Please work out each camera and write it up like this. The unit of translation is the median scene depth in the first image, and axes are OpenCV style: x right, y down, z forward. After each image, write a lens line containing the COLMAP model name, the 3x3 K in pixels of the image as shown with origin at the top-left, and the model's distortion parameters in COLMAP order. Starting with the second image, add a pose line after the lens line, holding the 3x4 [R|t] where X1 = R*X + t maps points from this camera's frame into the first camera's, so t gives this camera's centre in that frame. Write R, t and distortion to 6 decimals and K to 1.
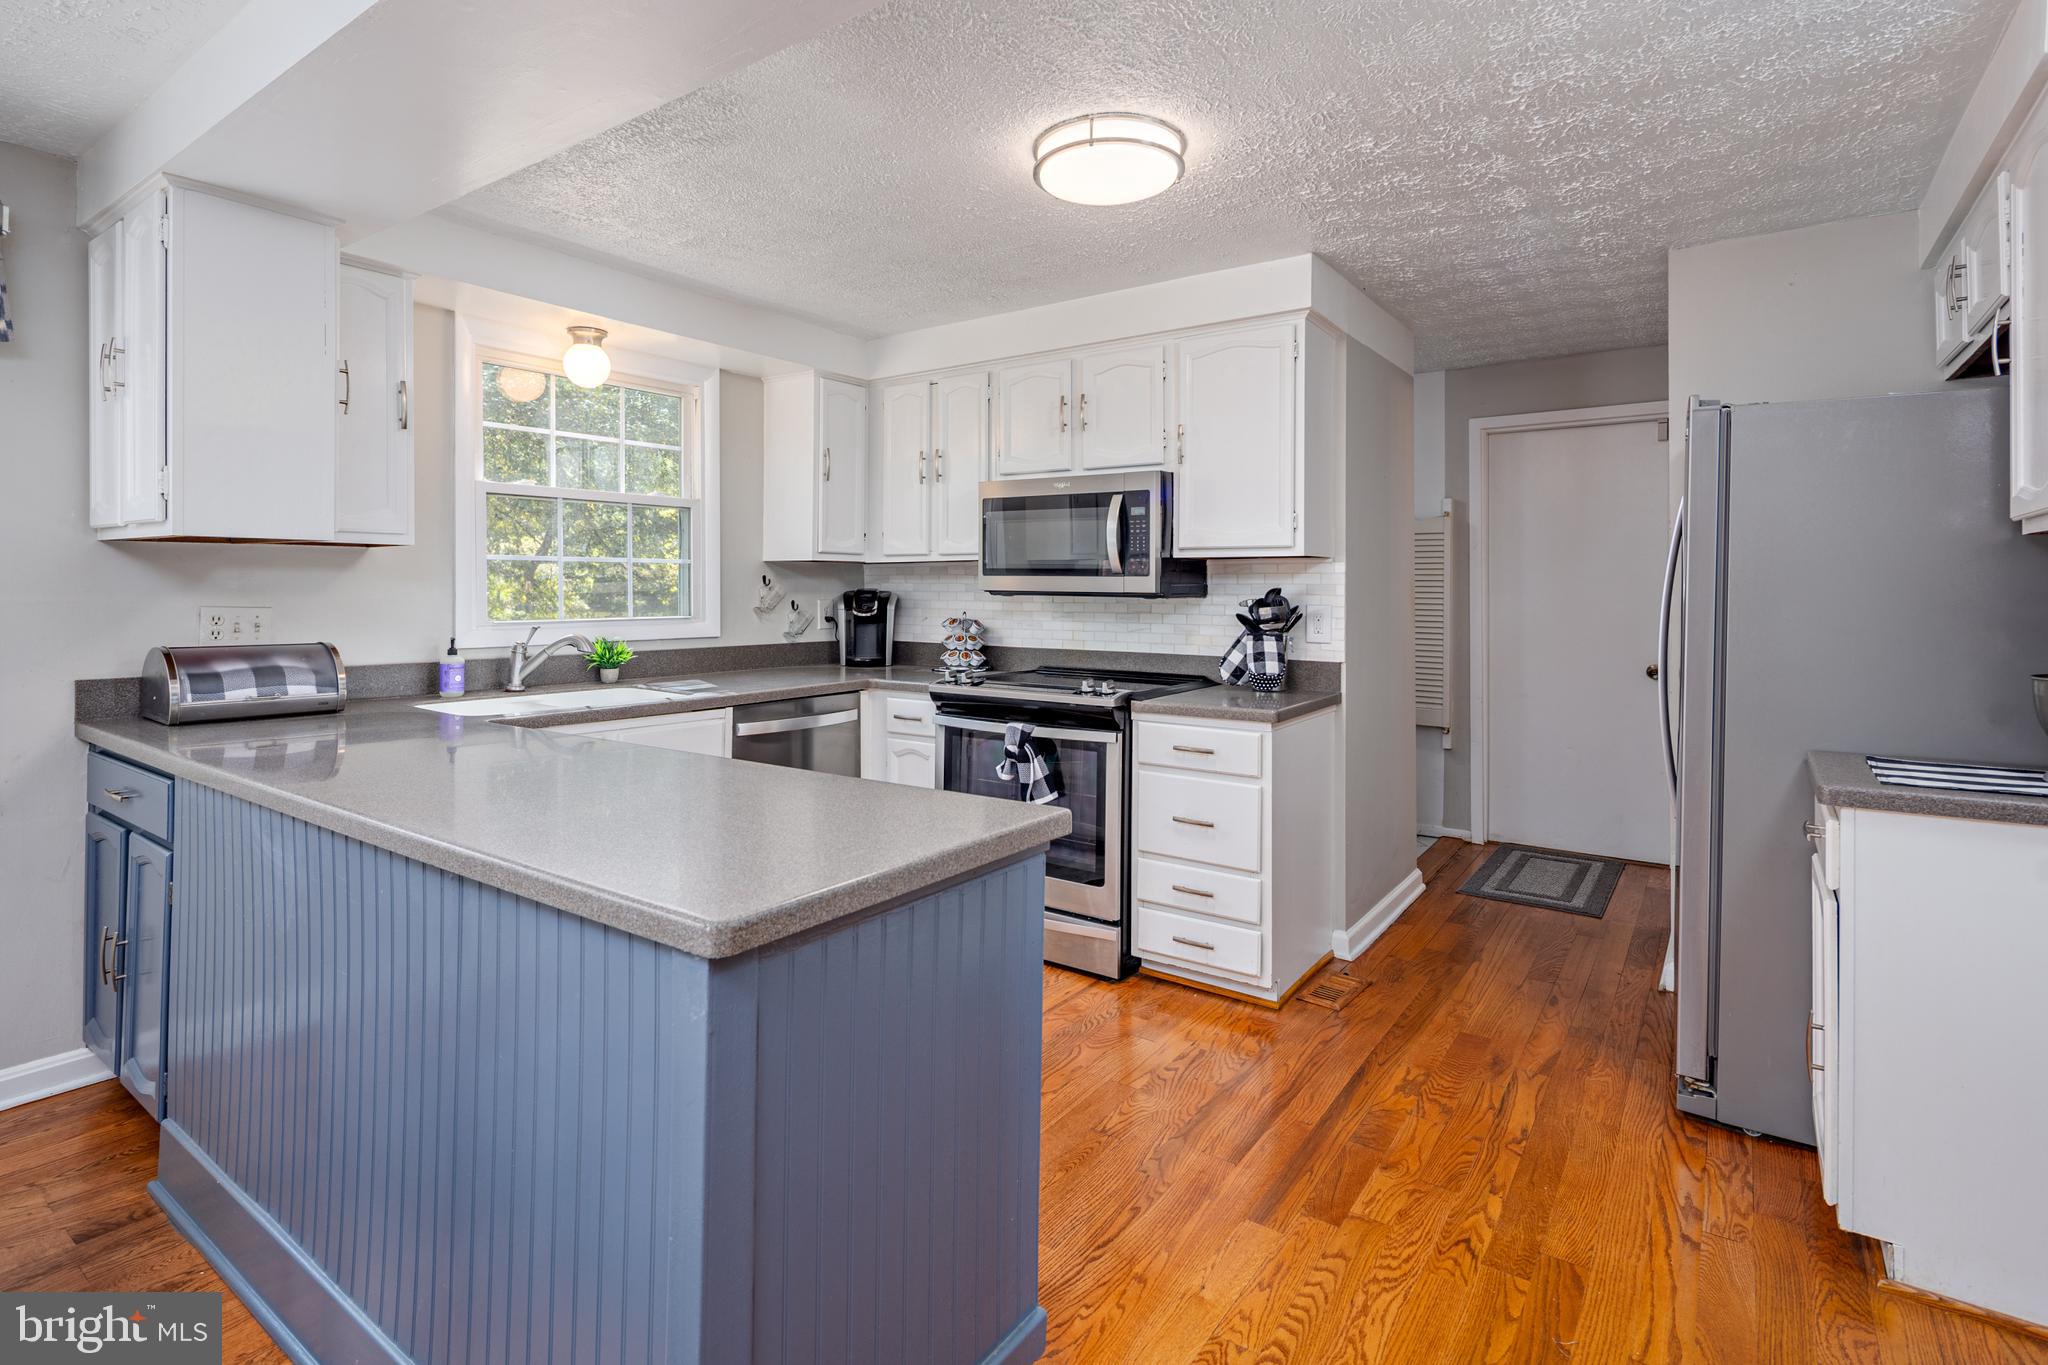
lens RADIAL K [[1000.2, 0, 1013.4], [0, 1000.2, 594.5], [0, 0, 1]] dist [0.004324, -0.005224]
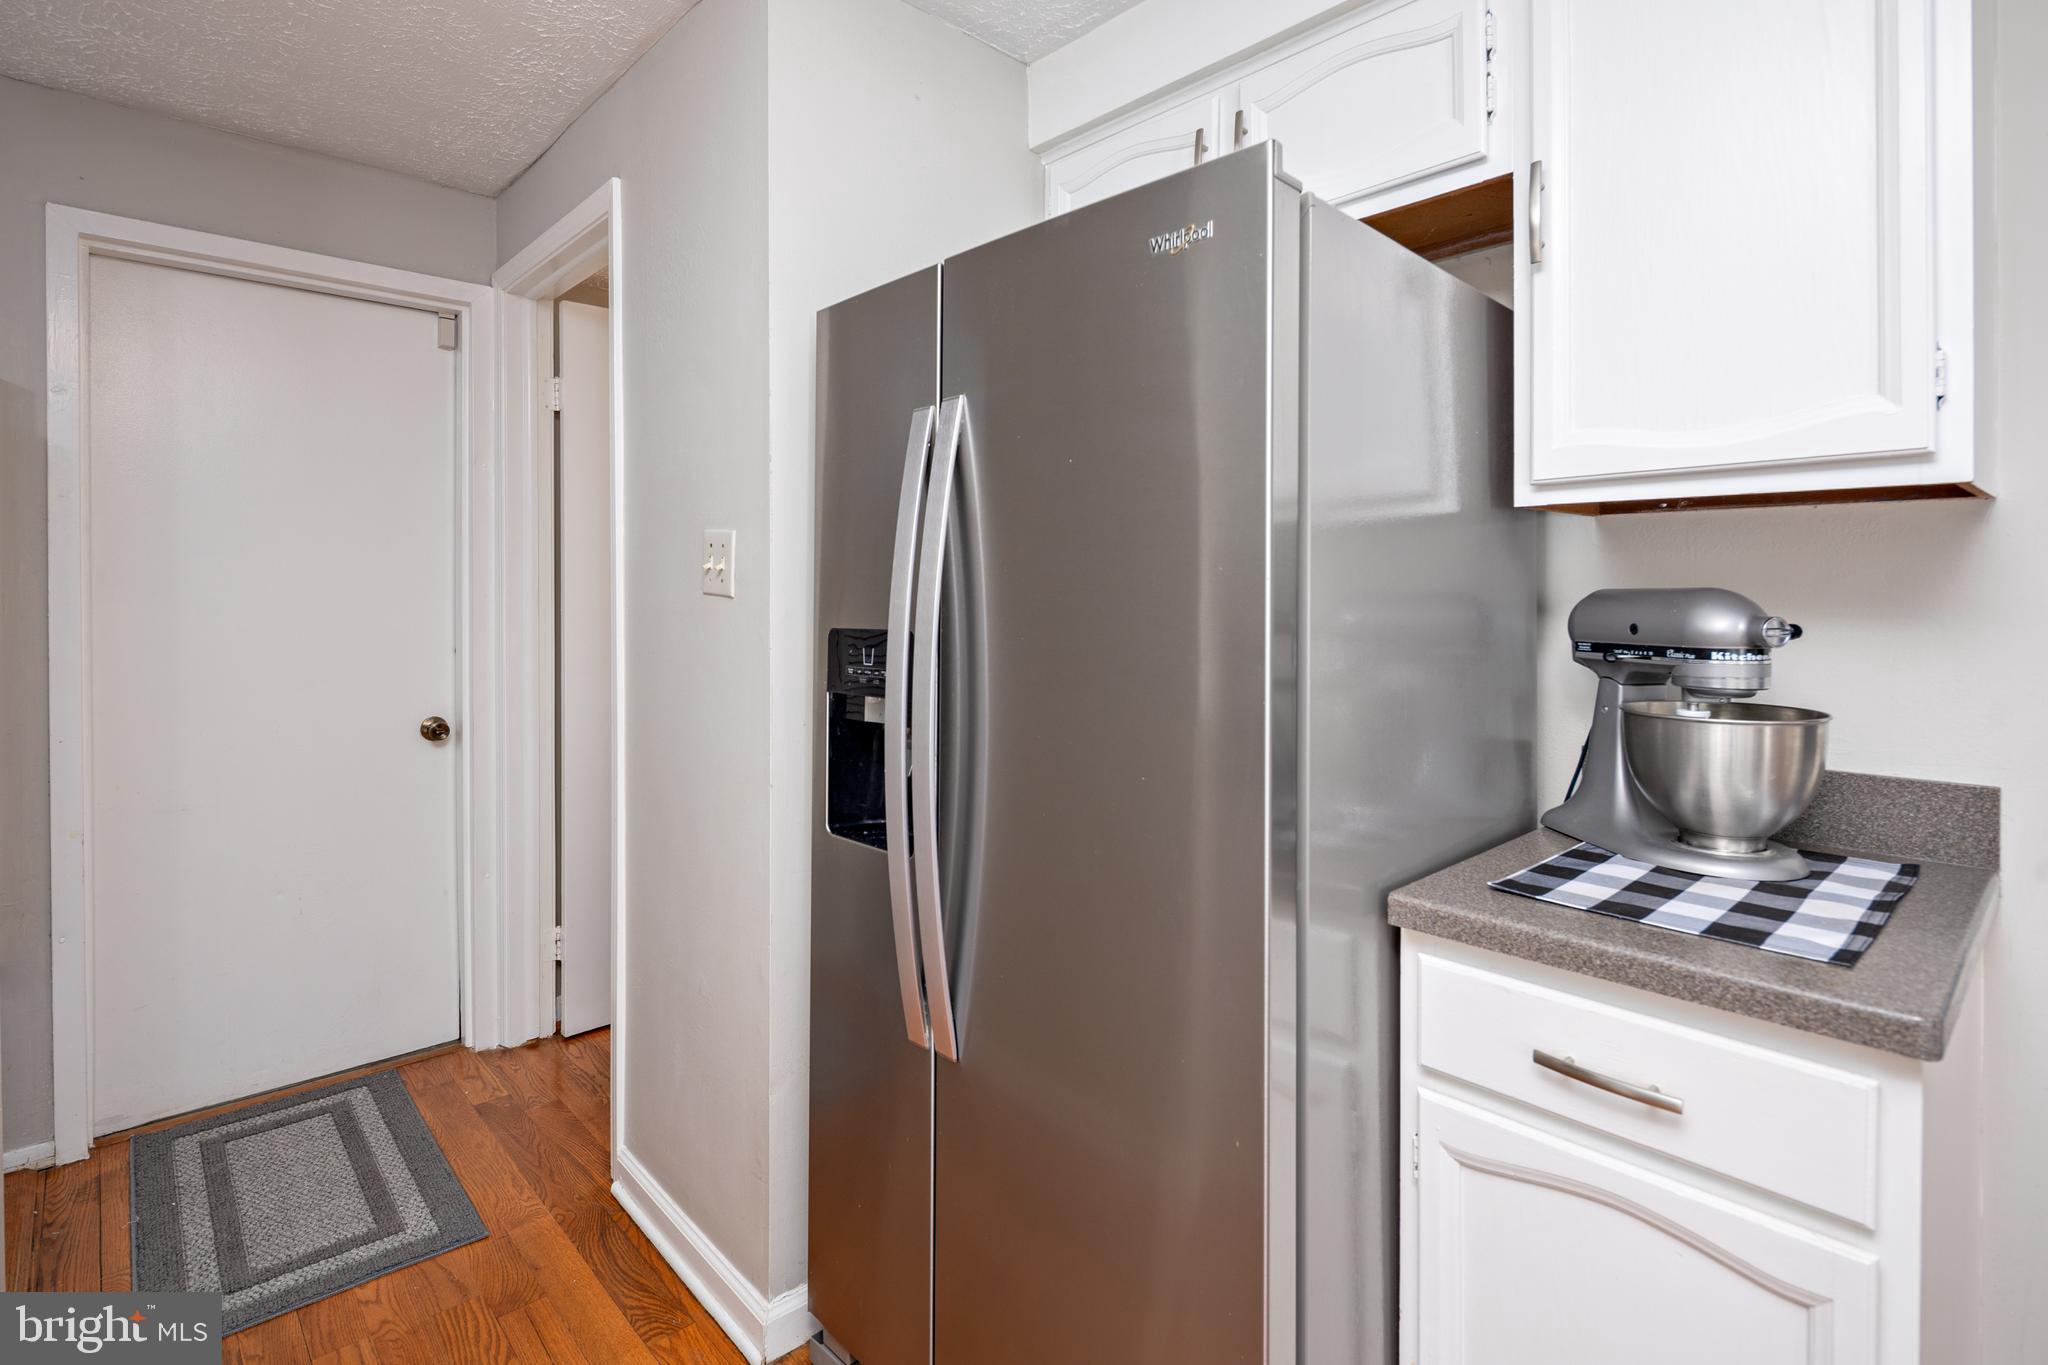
lens RADIAL K [[1000.2, 0, 1017.8], [0, 1000.2, 594.5], [0, 0, 1]] dist [0.004324, -0.005224]
pose [[0.190591, -0.004258, 0.981660, 0.153720], [0.003315, 0.999988, 0.003693, -0.006747], [-0.981664, 0.002550, 0.190603, 0.715049]]
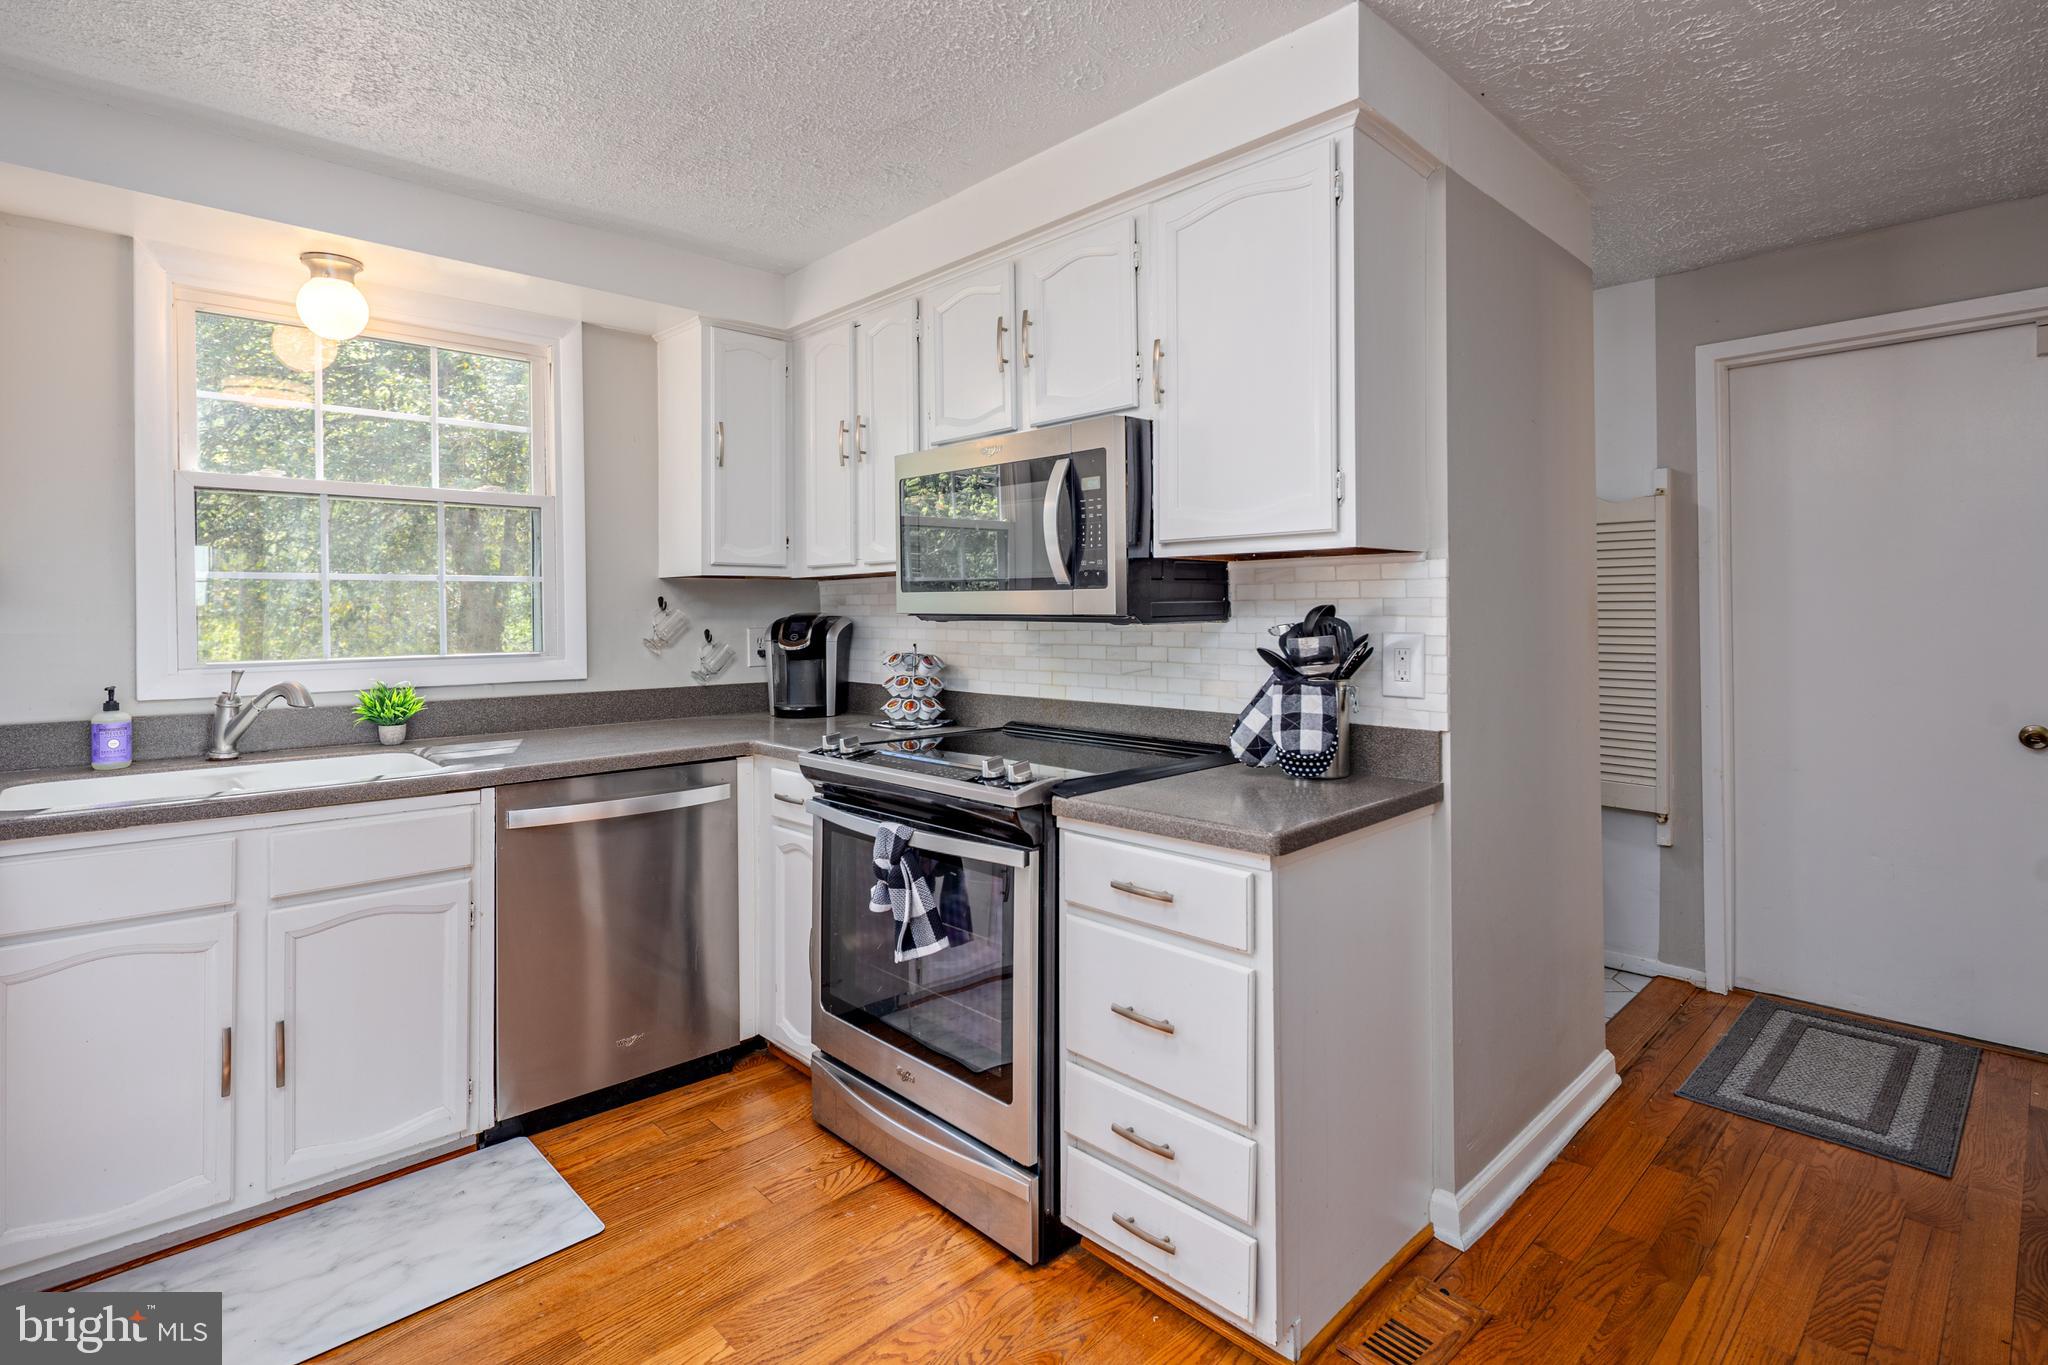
lens RADIAL K [[1000.2, 0, 1012.6], [0, 1000.2, 616.7], [0, 0, 1]] dist [0.004324, -0.005224]
pose [[0.982331, -0.009182, -0.186928, 0.192838], [0.008831, 0.999957, -0.002709, 0.000374], [0.186945, 0.001011, 0.982370, 0.383310]]
